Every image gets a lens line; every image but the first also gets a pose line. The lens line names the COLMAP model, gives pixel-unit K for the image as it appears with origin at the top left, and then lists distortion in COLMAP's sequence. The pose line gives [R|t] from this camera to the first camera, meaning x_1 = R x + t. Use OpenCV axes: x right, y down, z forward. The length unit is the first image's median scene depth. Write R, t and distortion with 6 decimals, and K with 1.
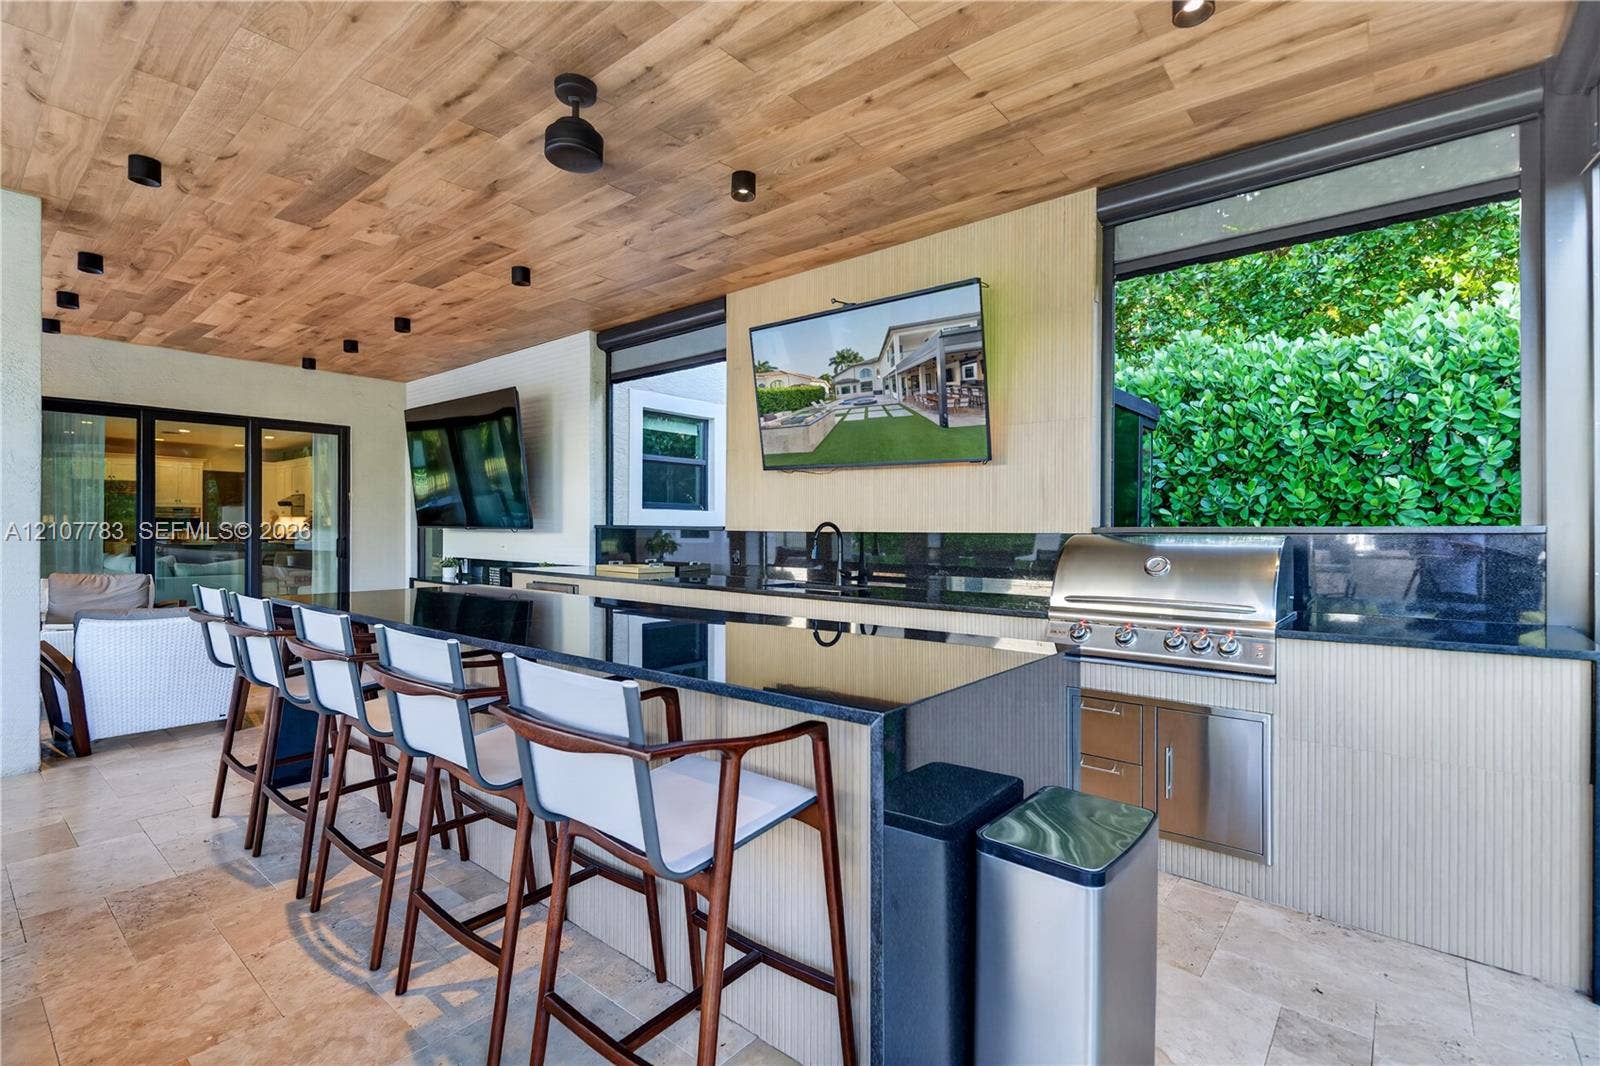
lens RADIAL K [[740.5, 0, 800.8], [0, 740.5, 529.8], [0, 0, 1]] dist [0.015040, -0.000059]
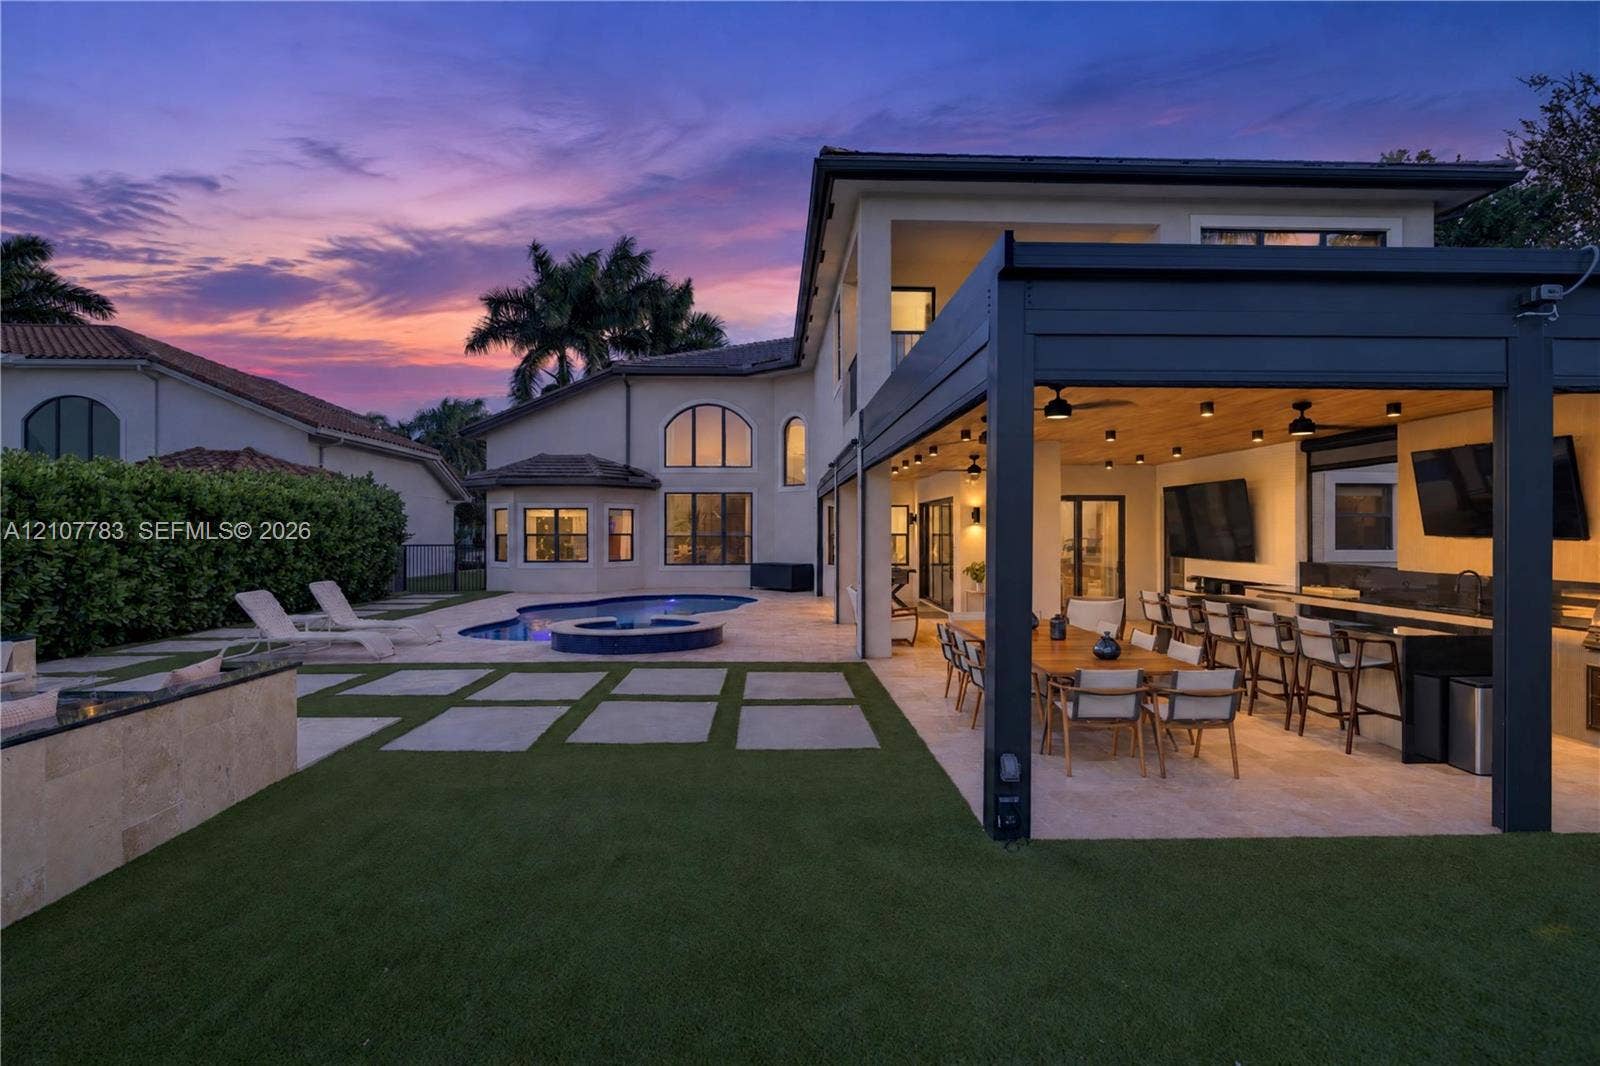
lens RADIAL K [[740.5, 0, 800.8], [0, 740.5, 529.8], [0, 0, 1]] dist [0.015040, -0.000059]
pose [[0.673312, -0.004374, -0.739345, 0.187471], [-0.000986, 0.999976, -0.006814, -0.061268], [0.739358, 0.005317, 0.673292, -0.872522]]
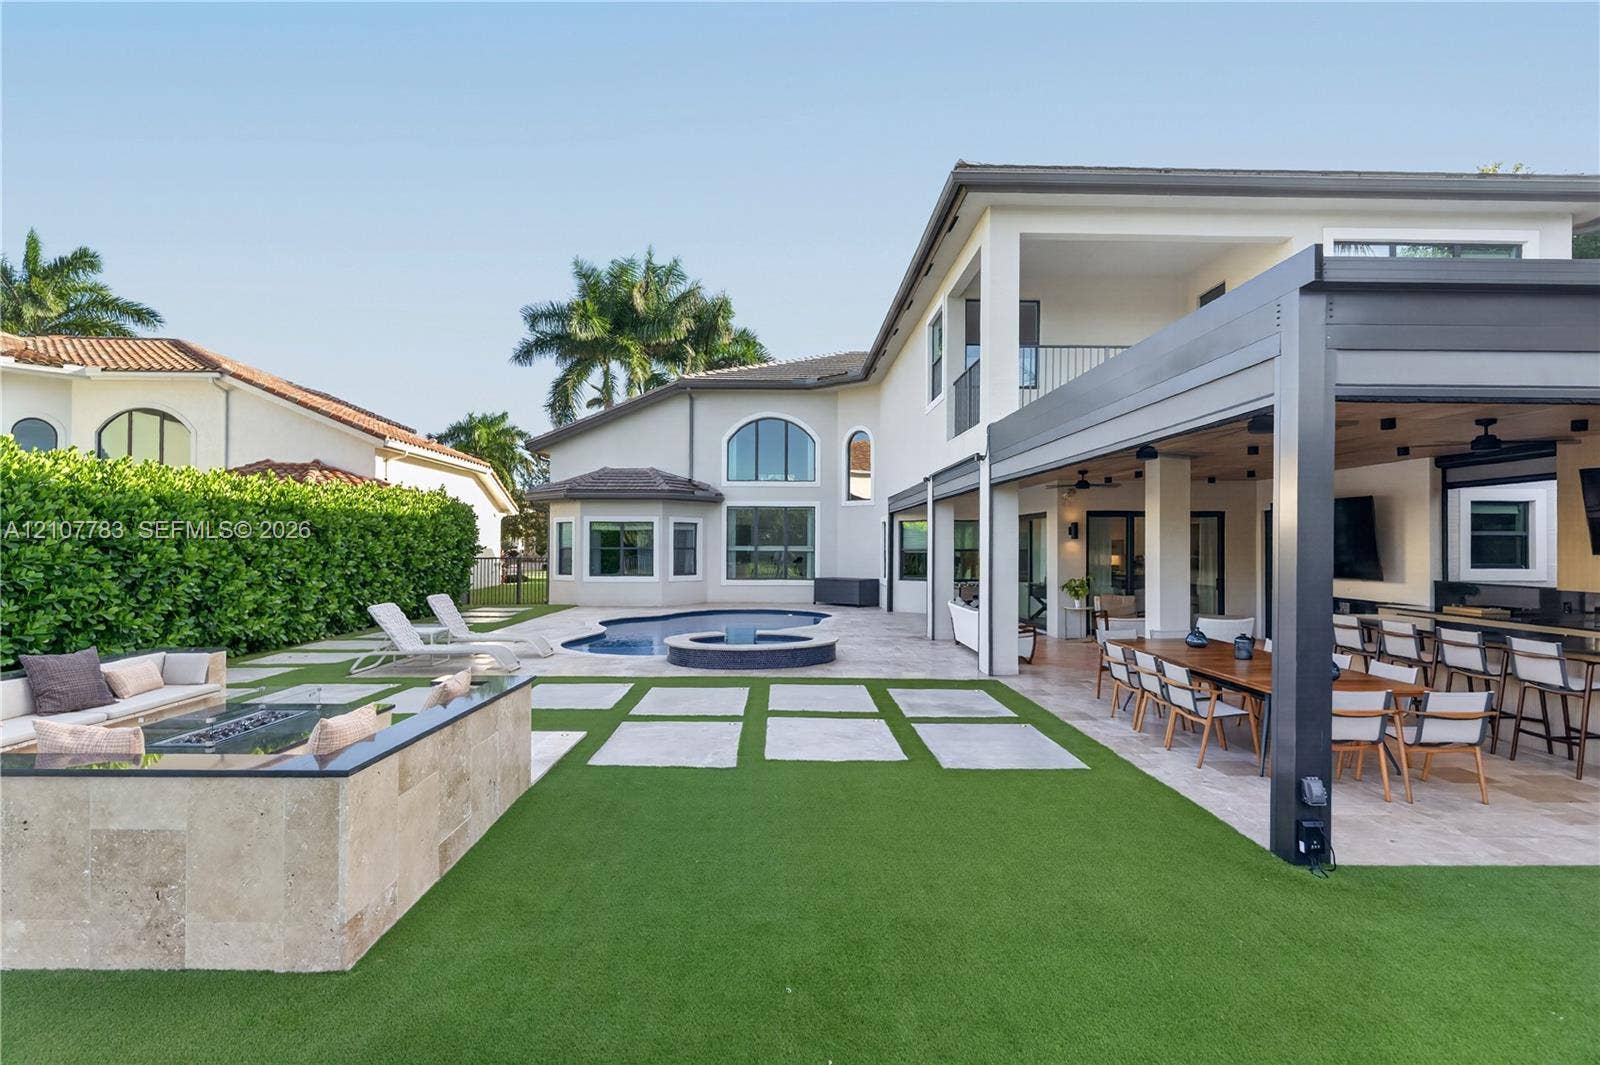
lens RADIAL K [[748.7, 0, 799.9], [0, 748.7, 539.1], [0, 0, 1]] dist [0.014326, -0.001420]
pose [[0.662449, -0.005763, -0.749085, 0.032143], [-0.006047, 0.999897, -0.013041, -0.062809], [0.749083, 0.013168, 0.662346, -1.050844]]
